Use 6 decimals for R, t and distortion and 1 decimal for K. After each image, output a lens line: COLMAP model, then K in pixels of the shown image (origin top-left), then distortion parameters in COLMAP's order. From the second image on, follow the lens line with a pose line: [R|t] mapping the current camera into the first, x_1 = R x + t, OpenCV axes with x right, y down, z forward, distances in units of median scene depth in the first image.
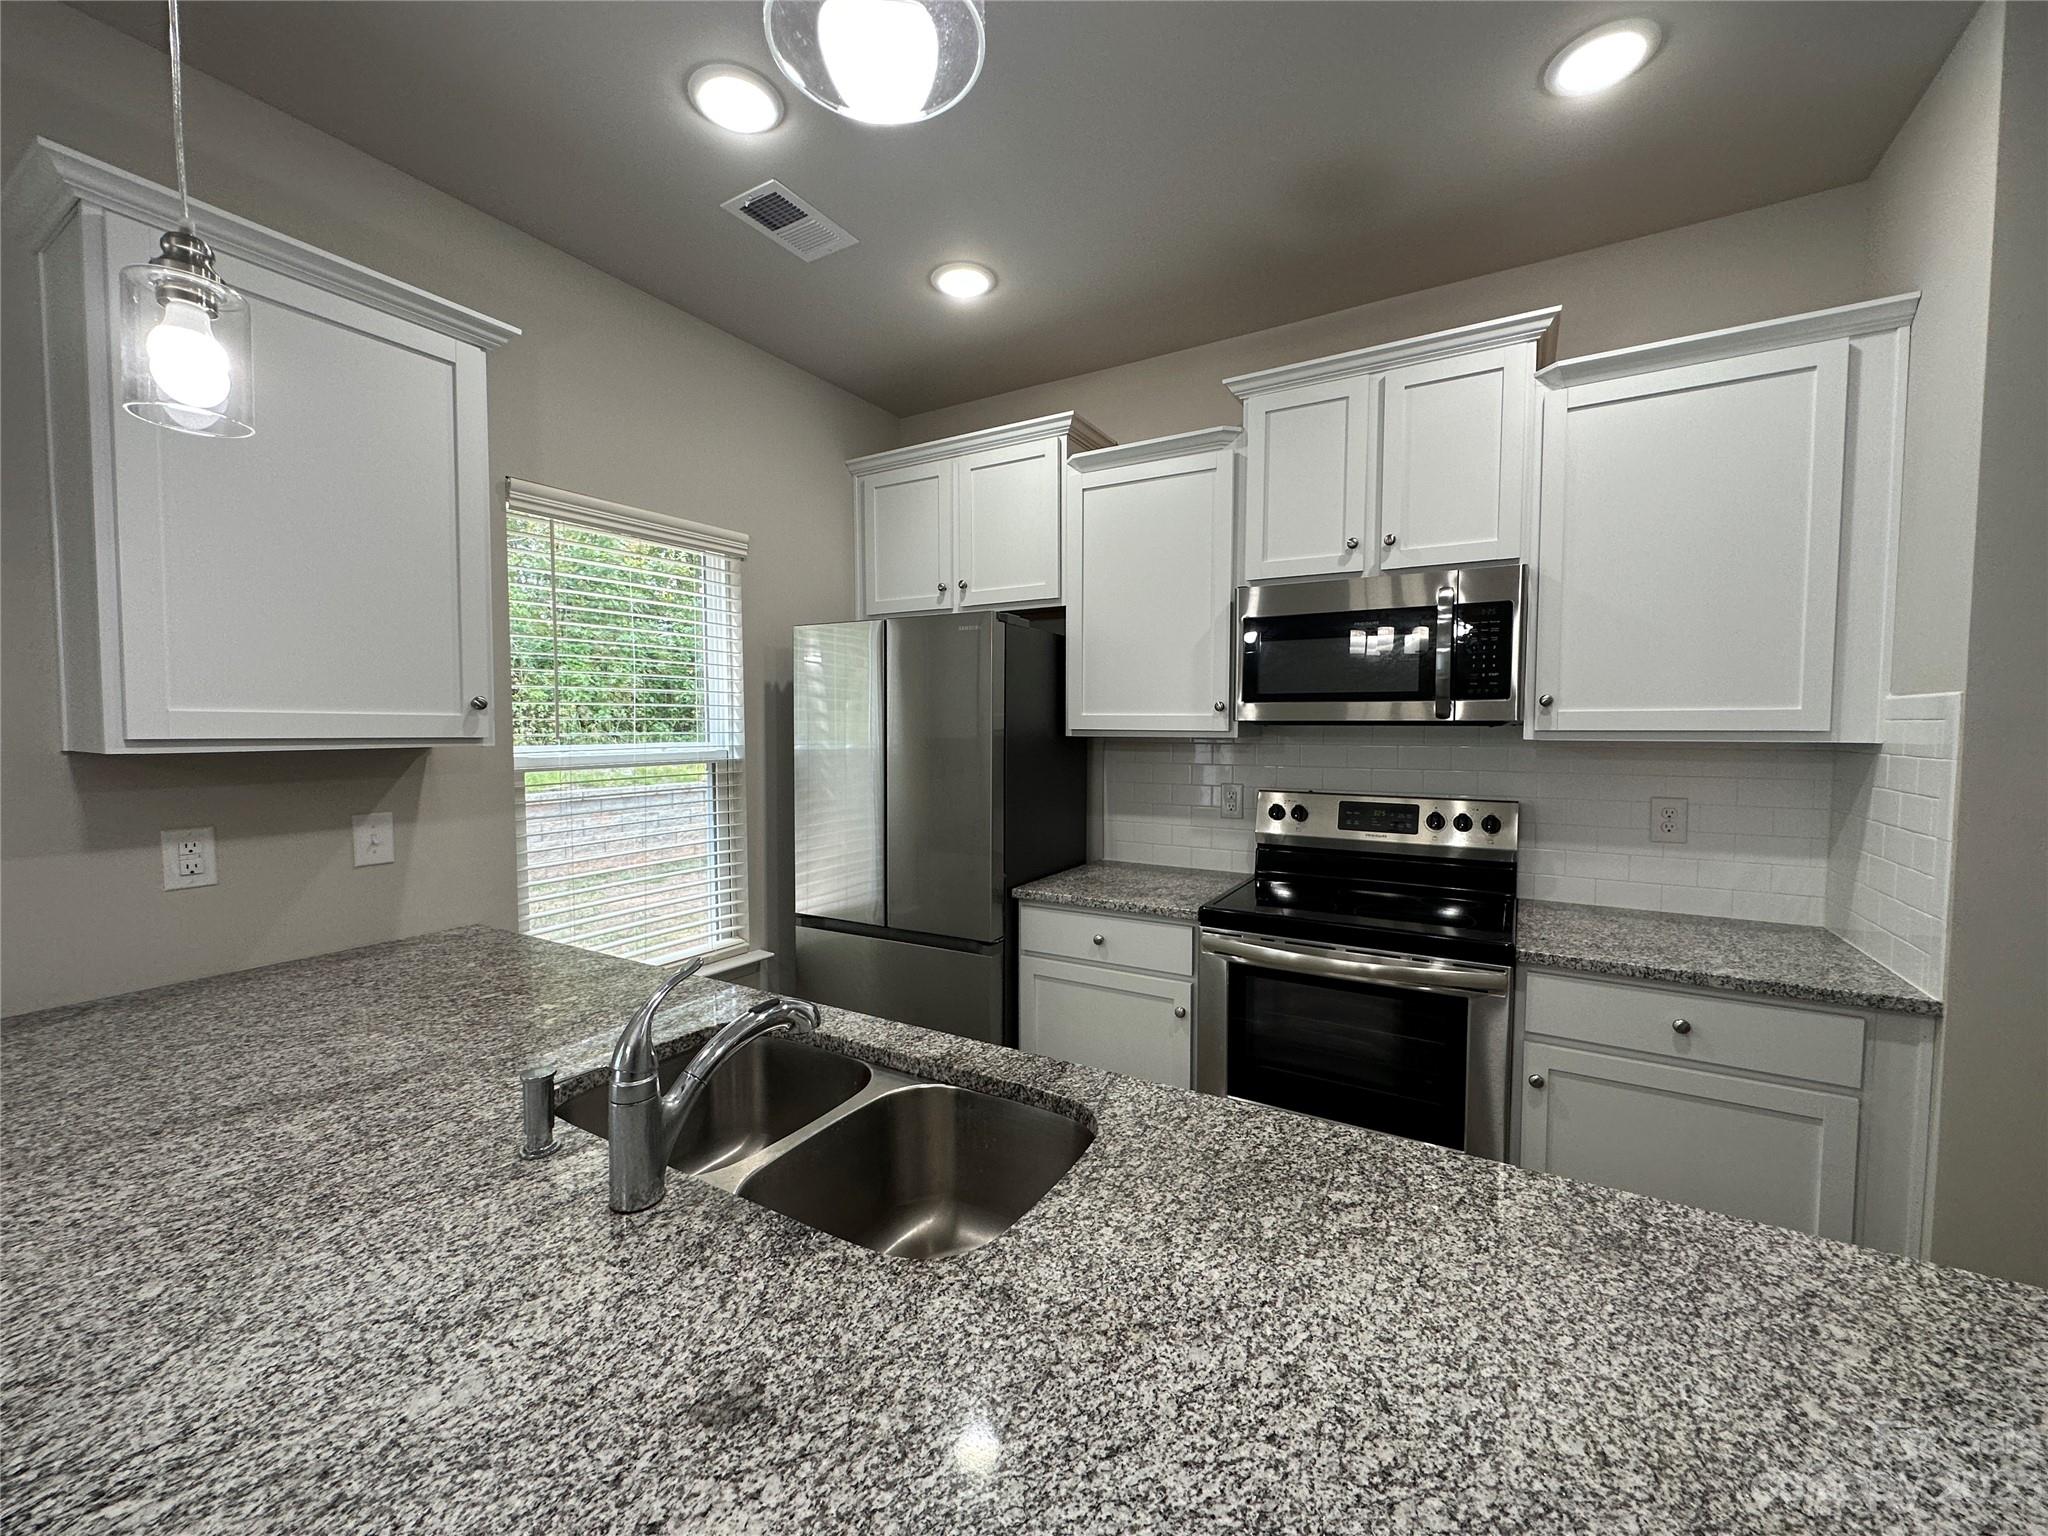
lens RADIAL K [[816.7, 0, 1024.2], [0, 816.7, 764.8], [0, 0, 1]] dist [-0.003746, 0.000689]
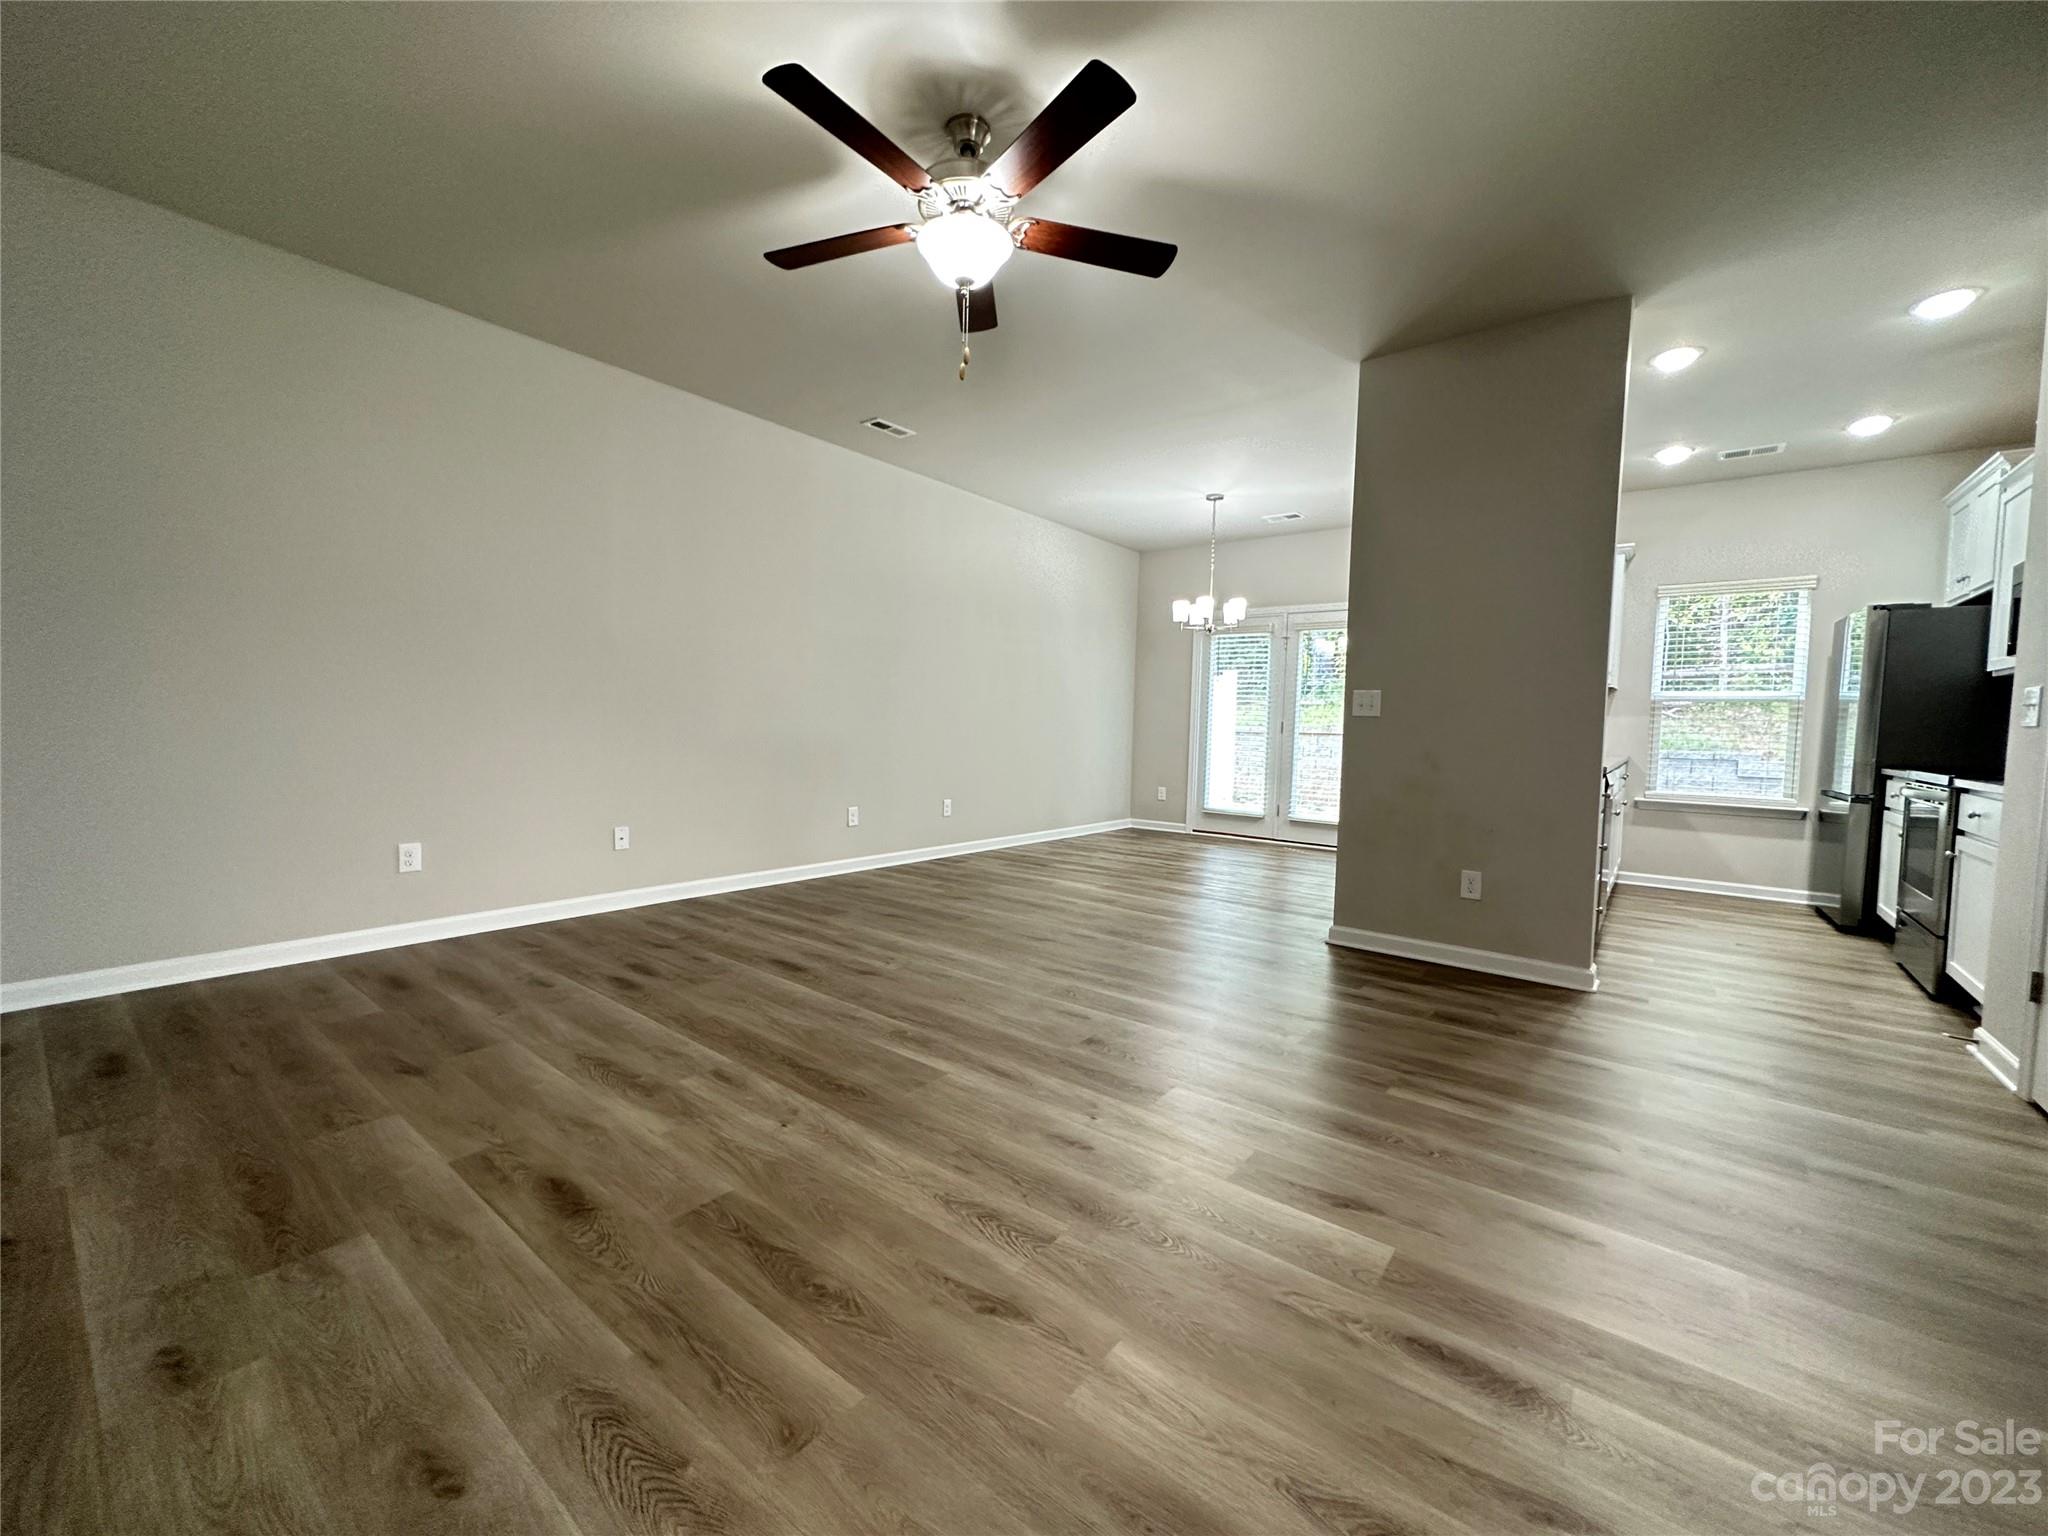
lens RADIAL K [[816.7, 0, 1021.7], [0, 816.7, 767.4], [0, 0, 1]] dist [-0.003746, 0.000689]
pose [[-0.130322, 0.059109, -0.989708, 2.174192], [-0.063726, 0.995658, 0.067855, 0.173298], [0.989422, 0.071913, -0.125990, -0.620579]]
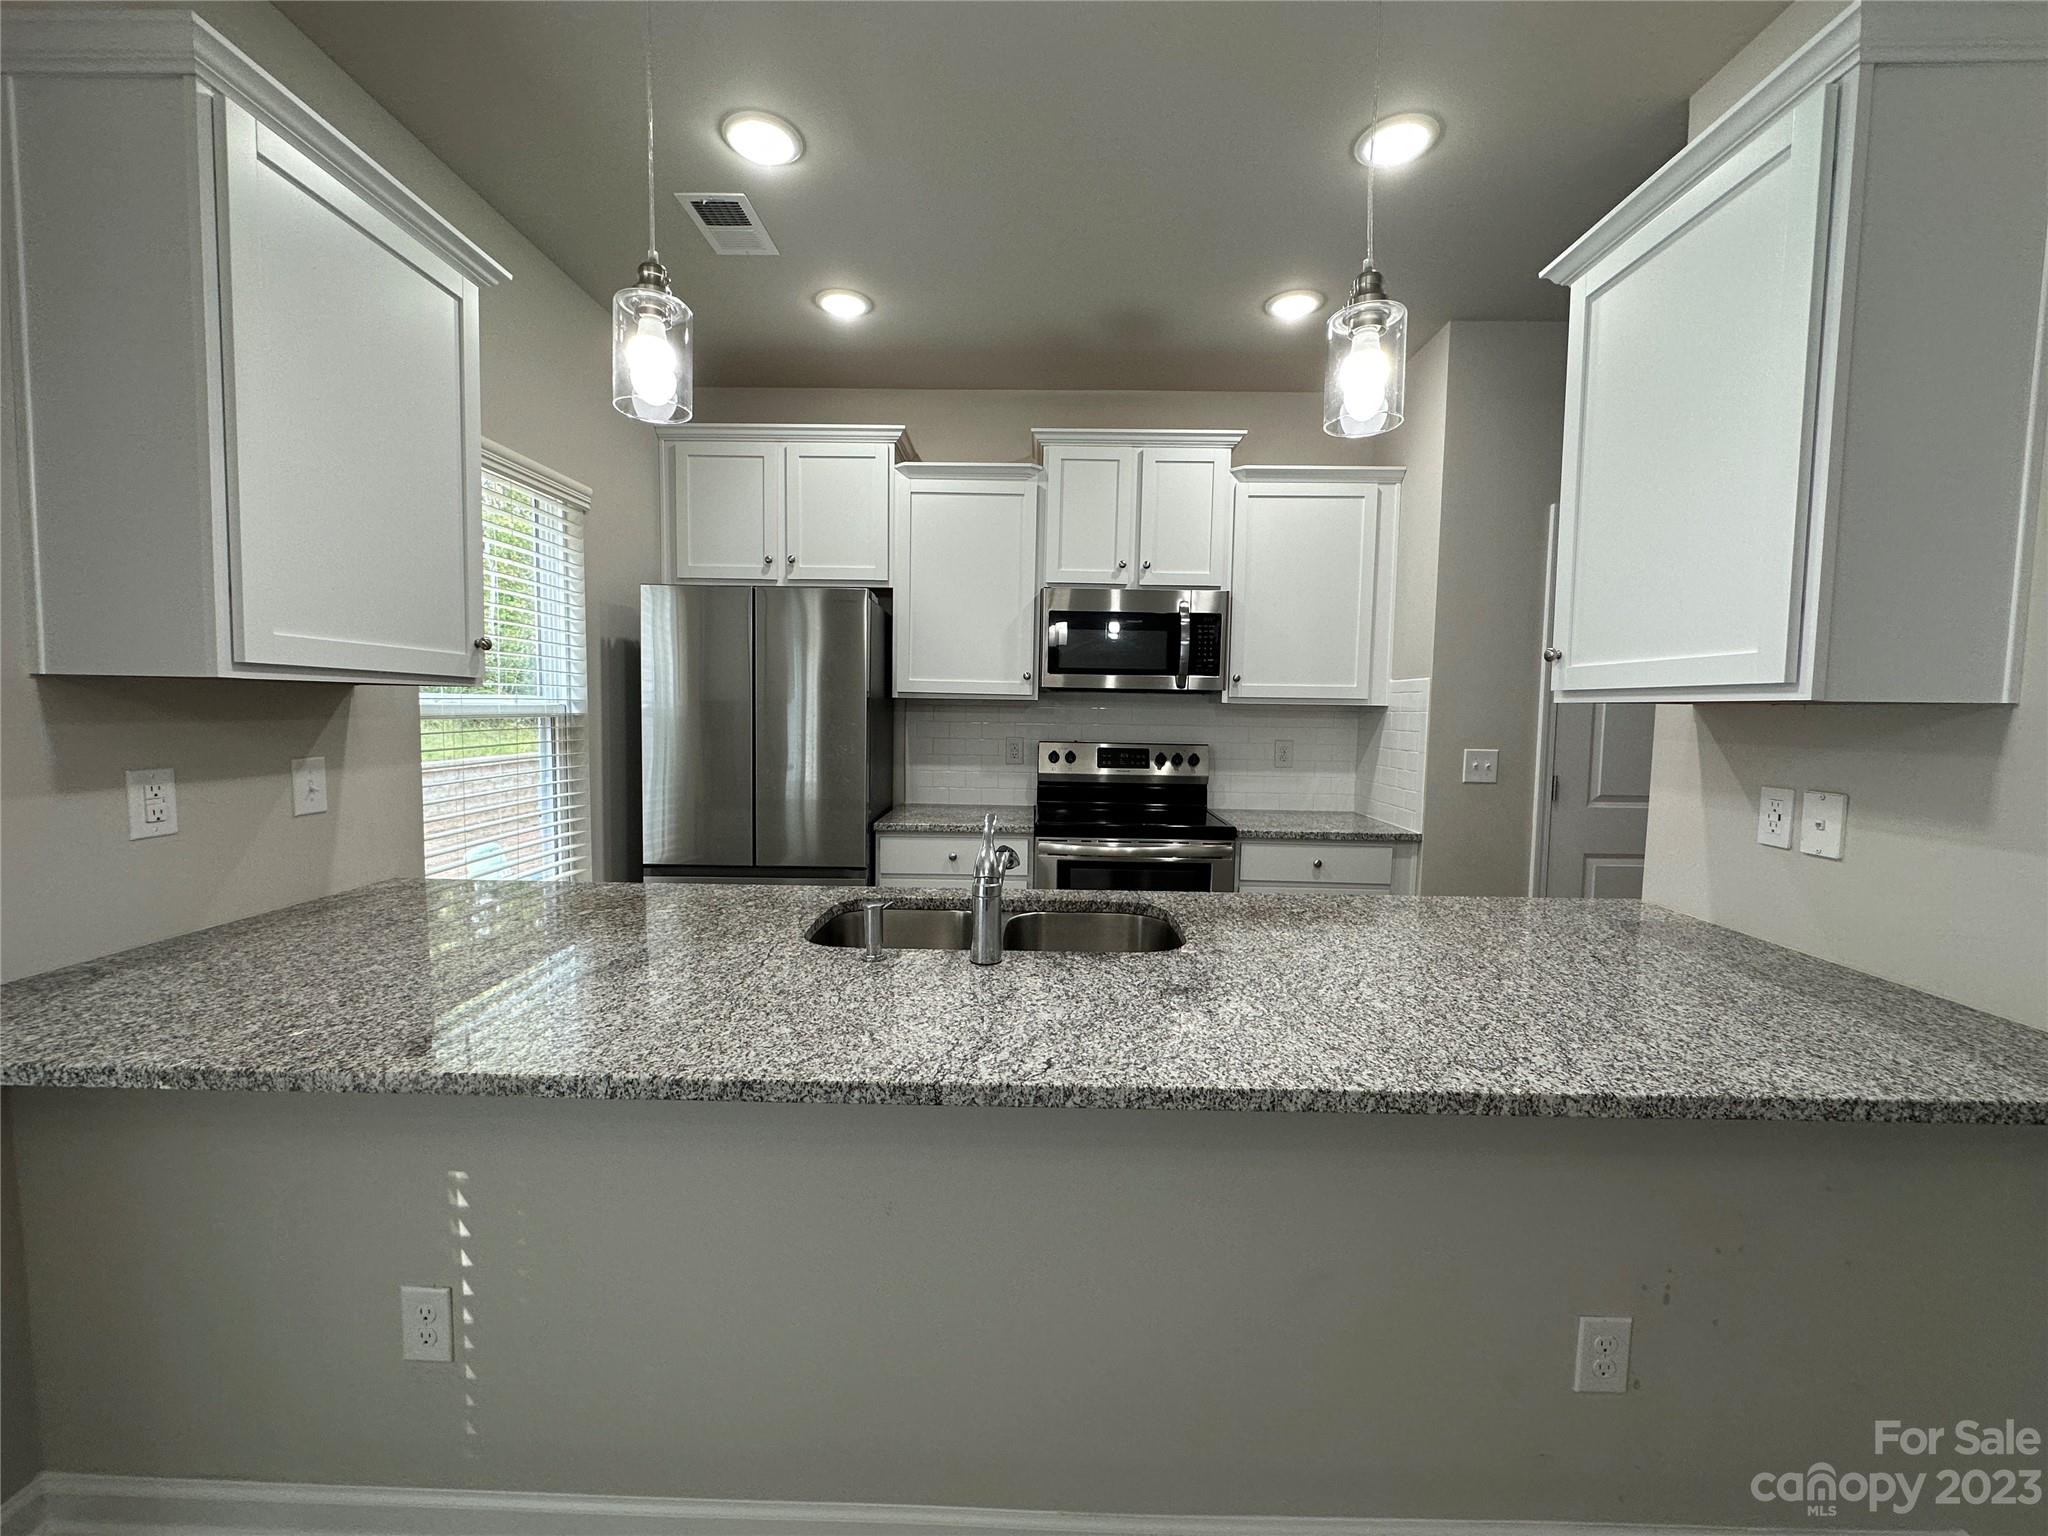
lens RADIAL K [[816.7, 0, 1024.9], [0, 816.7, 765.1], [0, 0, 1]] dist [-0.003746, 0.000689]
pose [[0.867742, -0.019853, 0.496618, -0.485722], [0.007994, 0.999630, 0.025993, 0.044126], [-0.496951, -0.018585, 0.867580, -0.170885]]
